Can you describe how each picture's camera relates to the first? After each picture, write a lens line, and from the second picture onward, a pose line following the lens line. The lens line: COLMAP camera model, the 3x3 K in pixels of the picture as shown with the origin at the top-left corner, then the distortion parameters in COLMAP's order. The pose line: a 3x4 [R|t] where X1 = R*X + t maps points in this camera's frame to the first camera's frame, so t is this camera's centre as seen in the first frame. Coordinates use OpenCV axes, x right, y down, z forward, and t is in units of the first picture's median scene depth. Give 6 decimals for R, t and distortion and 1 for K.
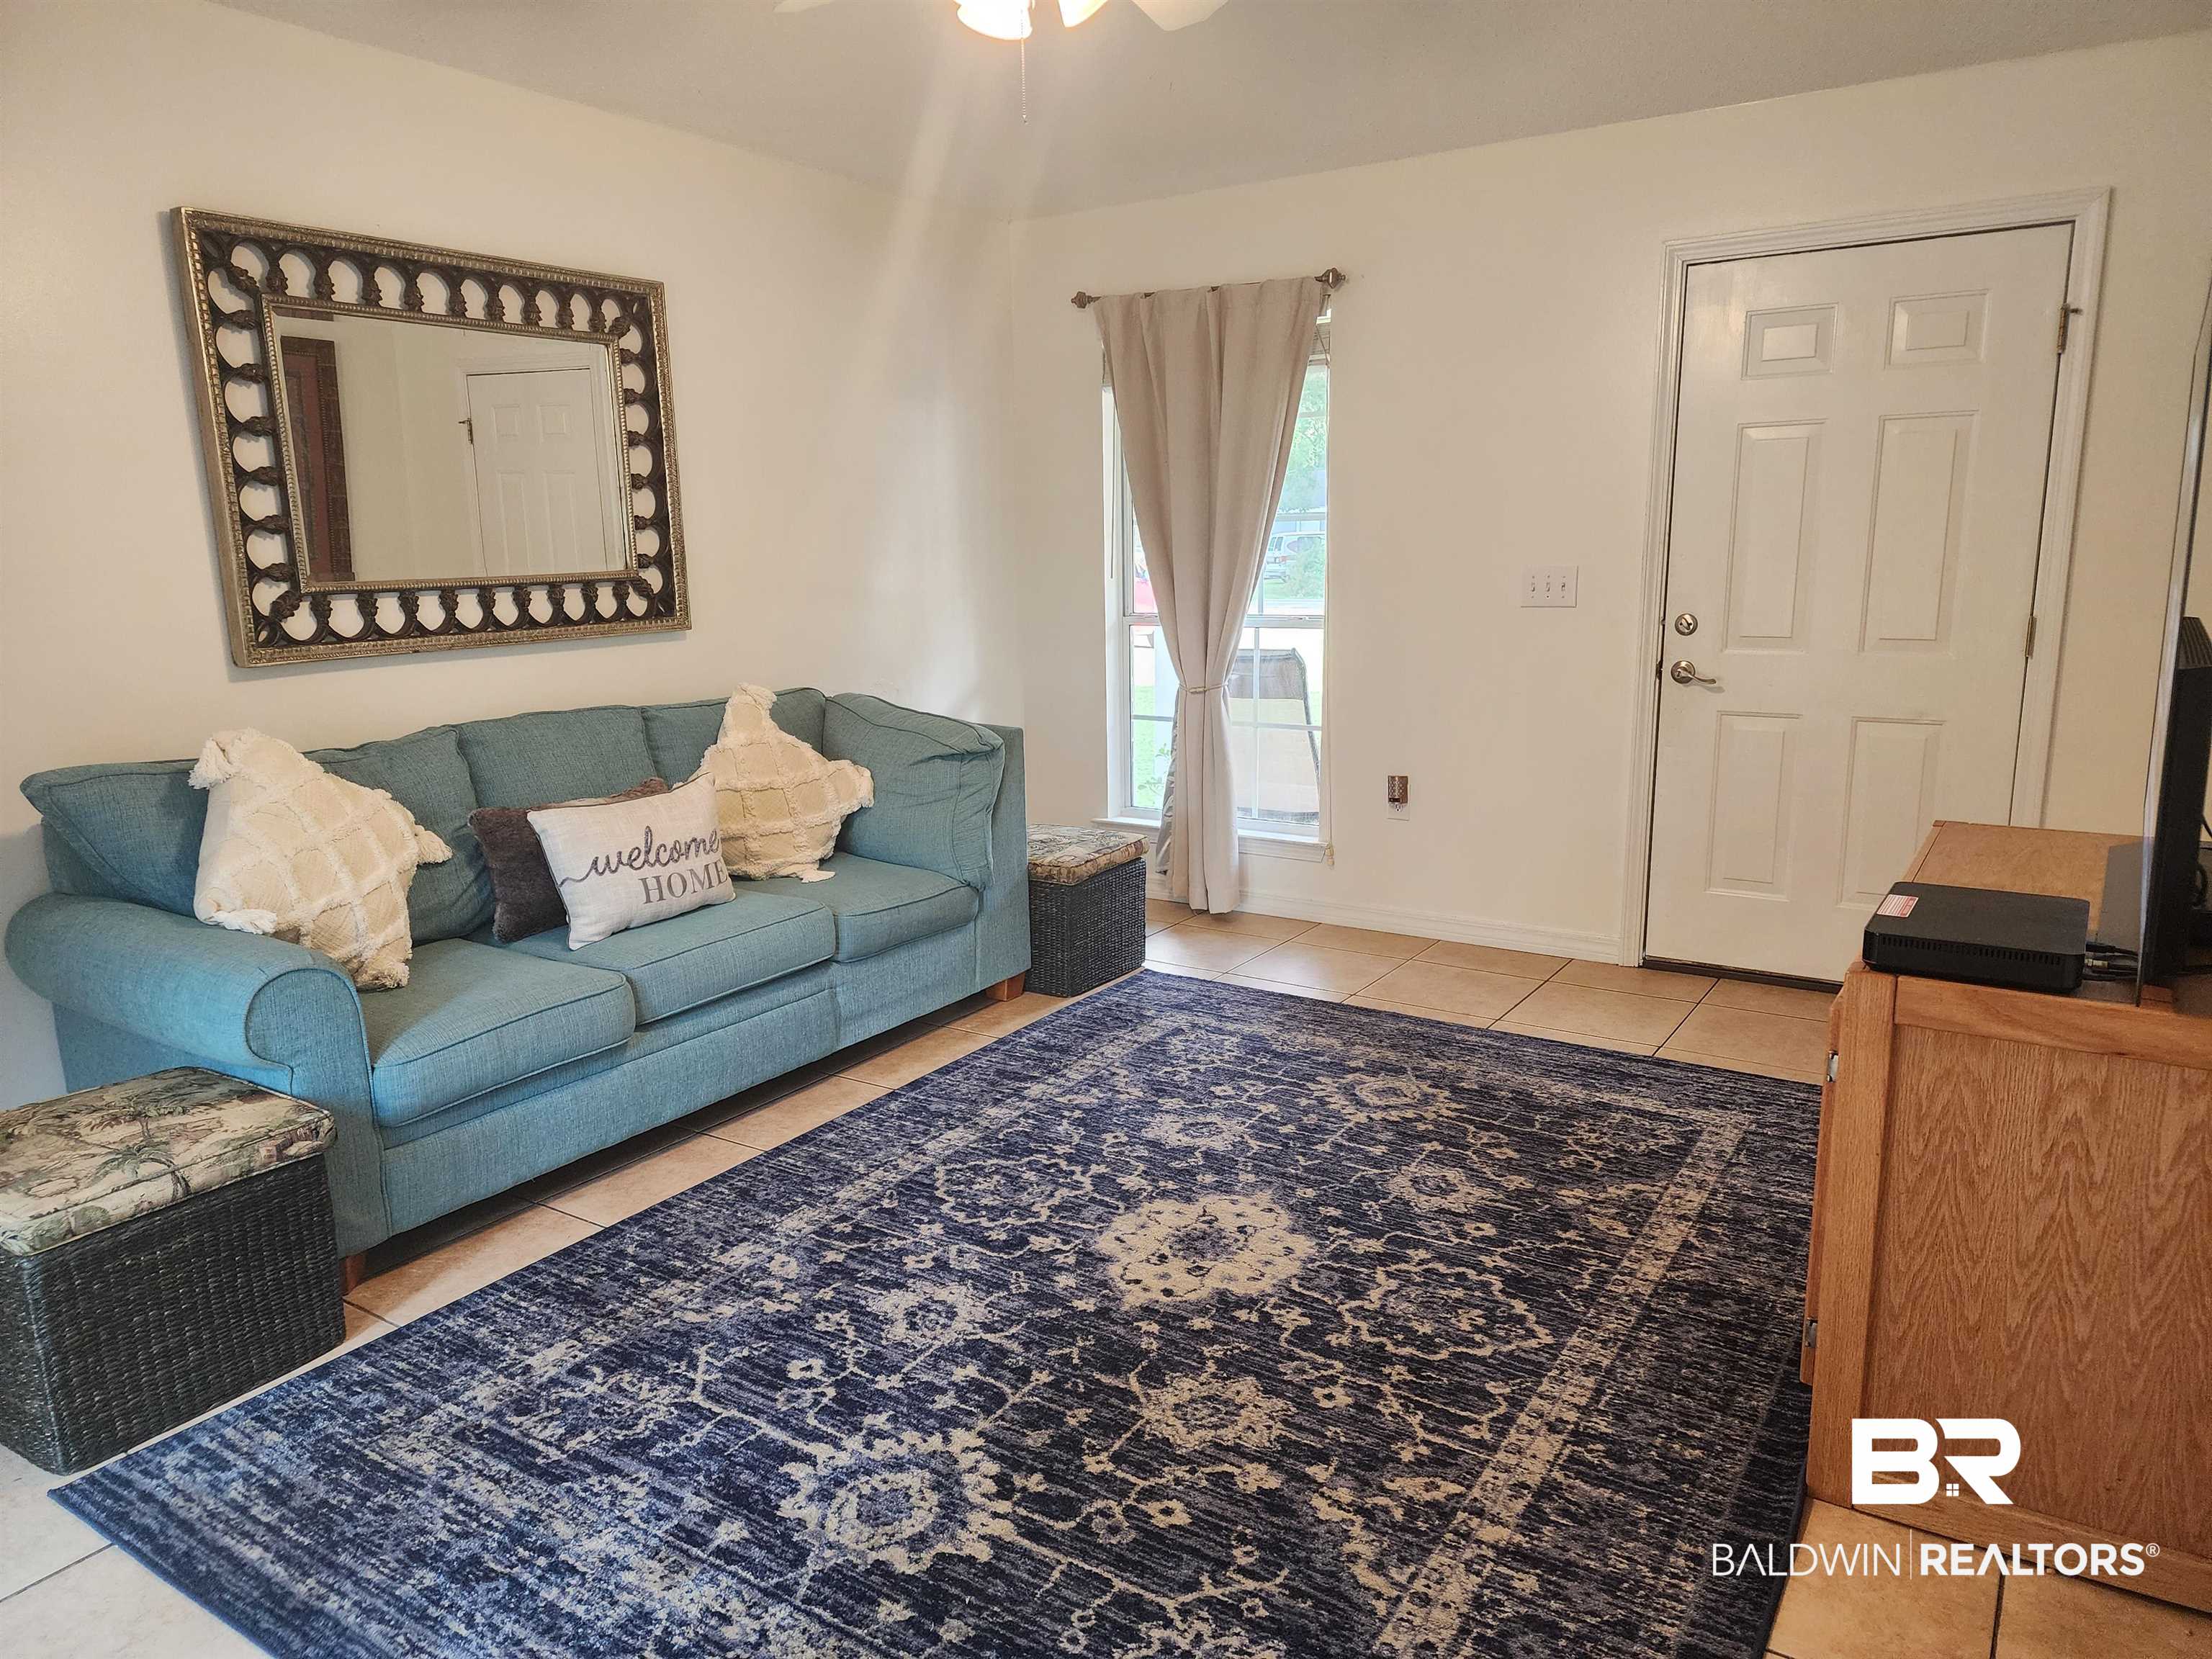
lens RADIAL K [[1487.3, 0, 1106.0], [0, 1487.3, 829.5], [0, 0, 1]] dist [-0.004456, -0.004229]
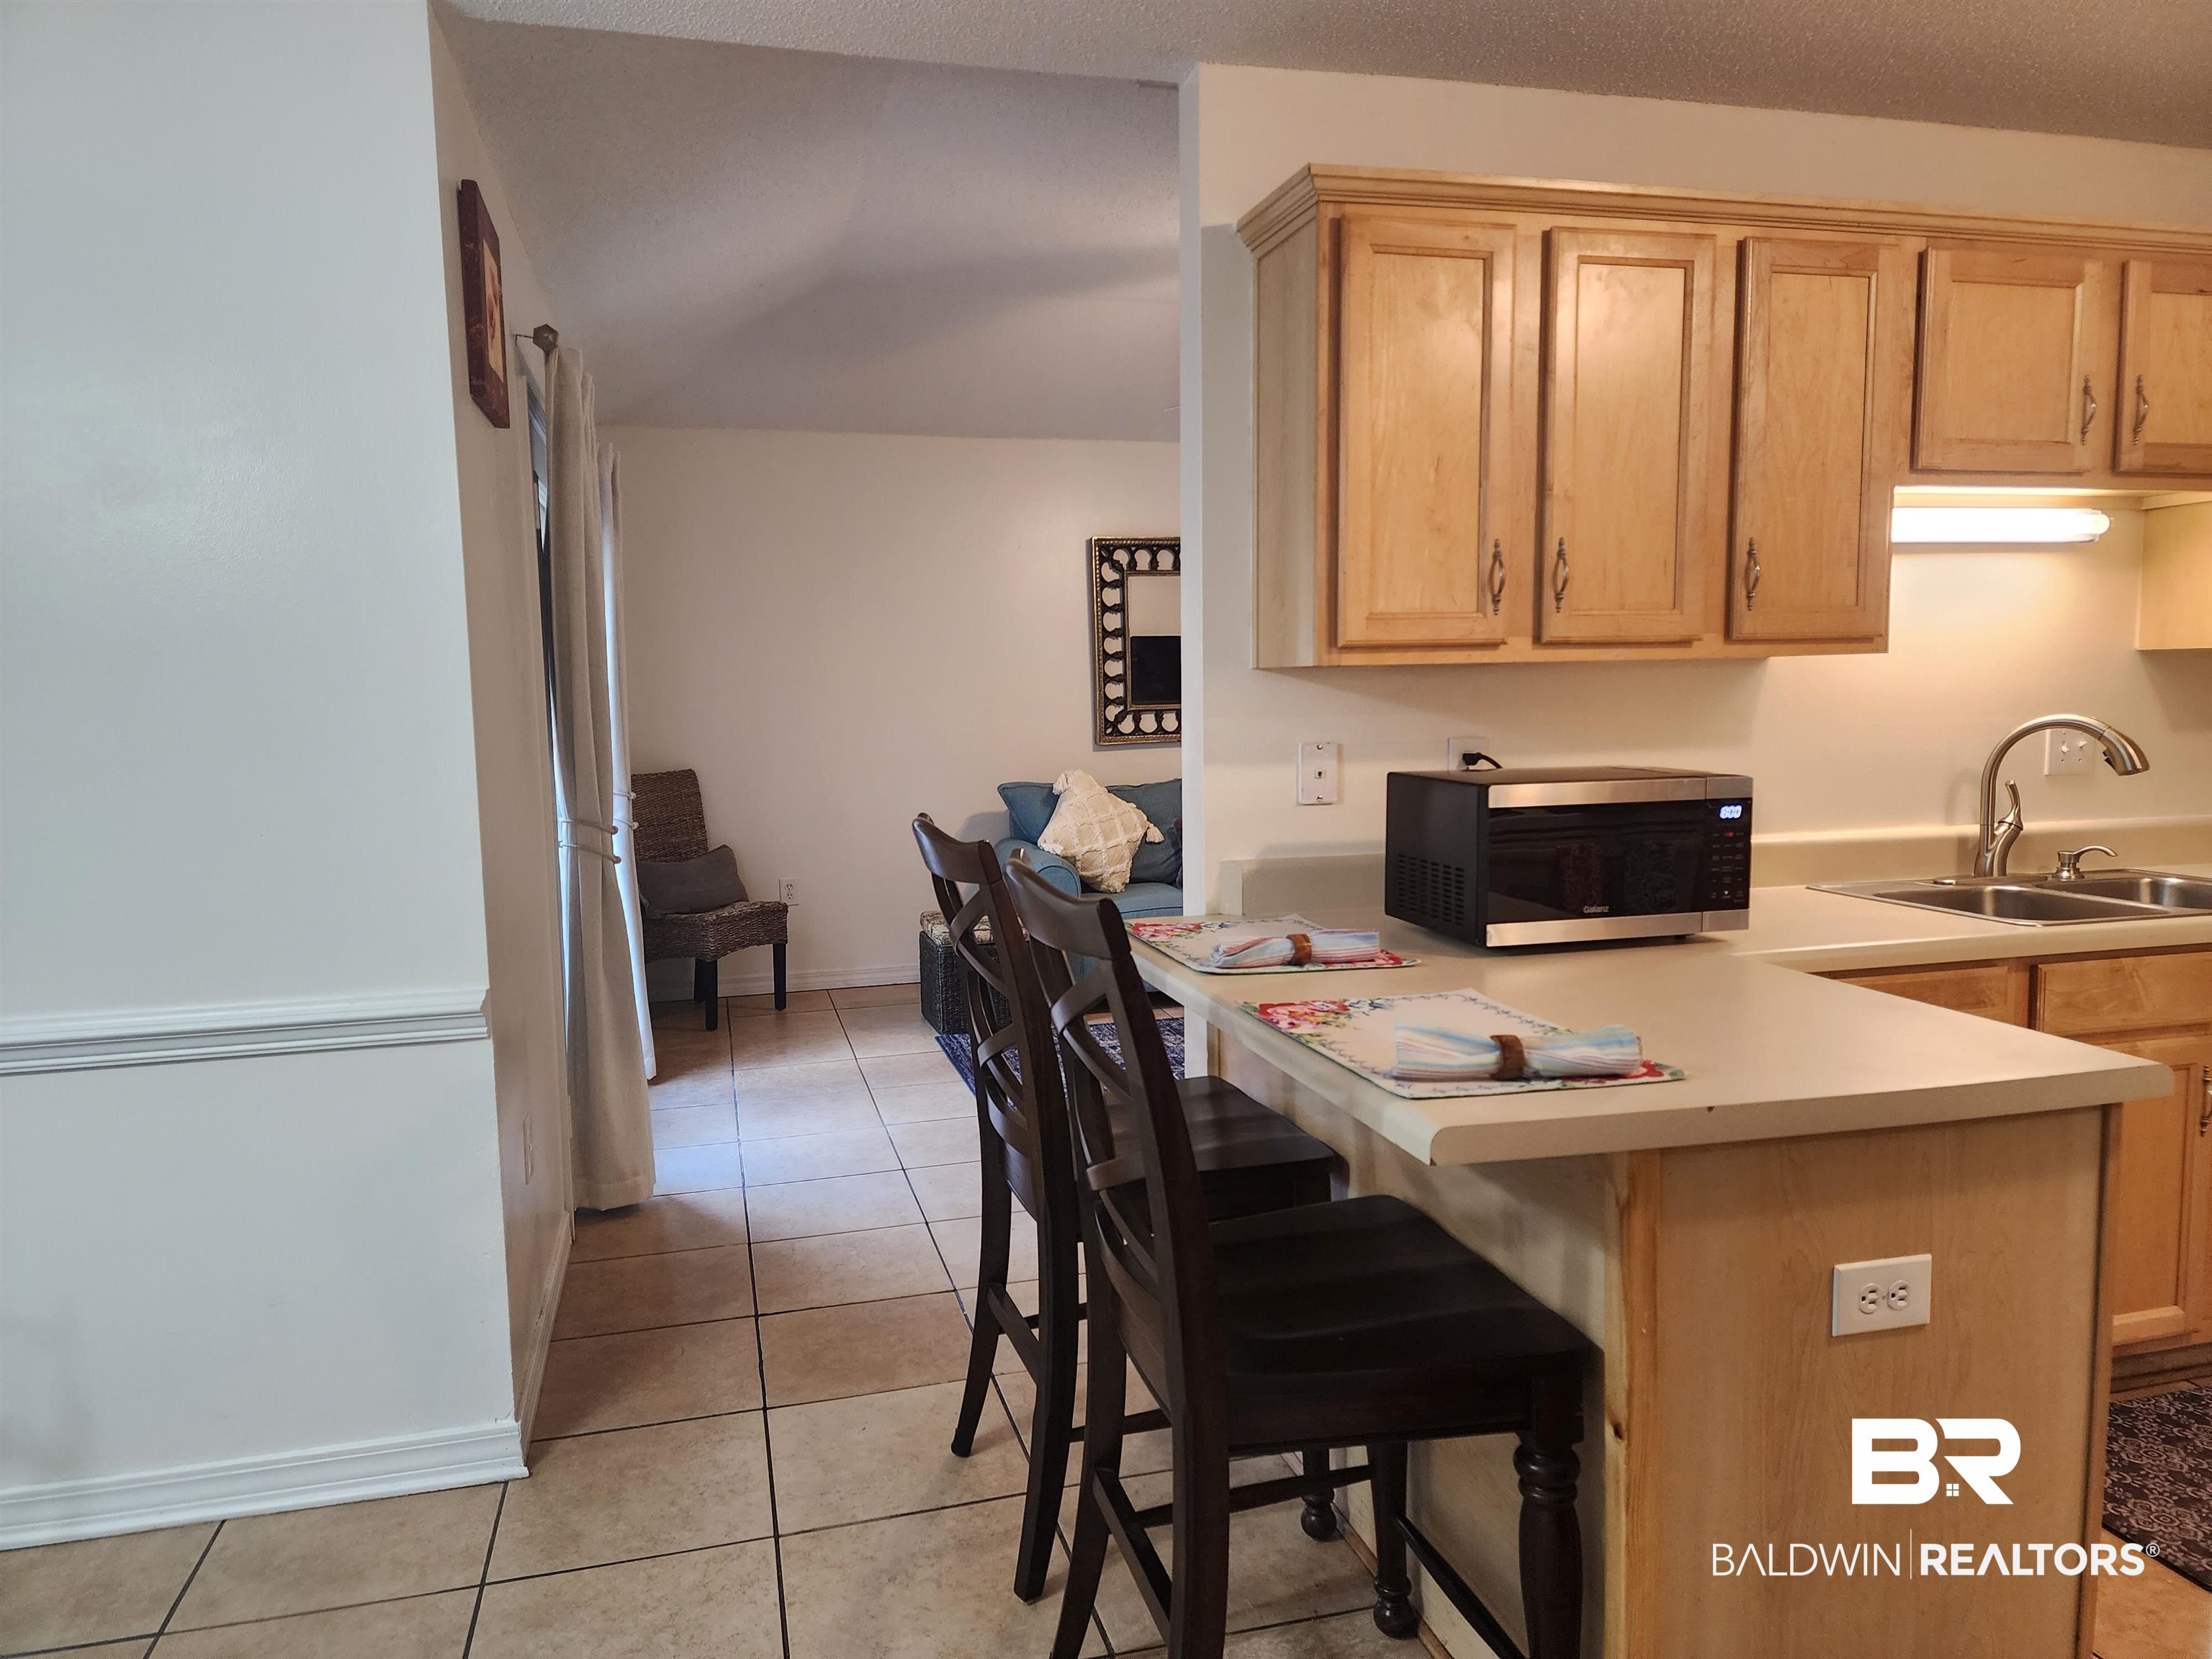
lens RADIAL K [[1487.3, 0, 1106.0], [0, 1487.3, 829.5], [0, 0, 1]] dist [-0.004456, -0.004229]
pose [[0.745899, 0.064968, -0.662883, 0.865910], [-0.123904, 0.991394, -0.042256, 0.101333], [0.654433, 0.113653, 0.747529, -0.580740]]
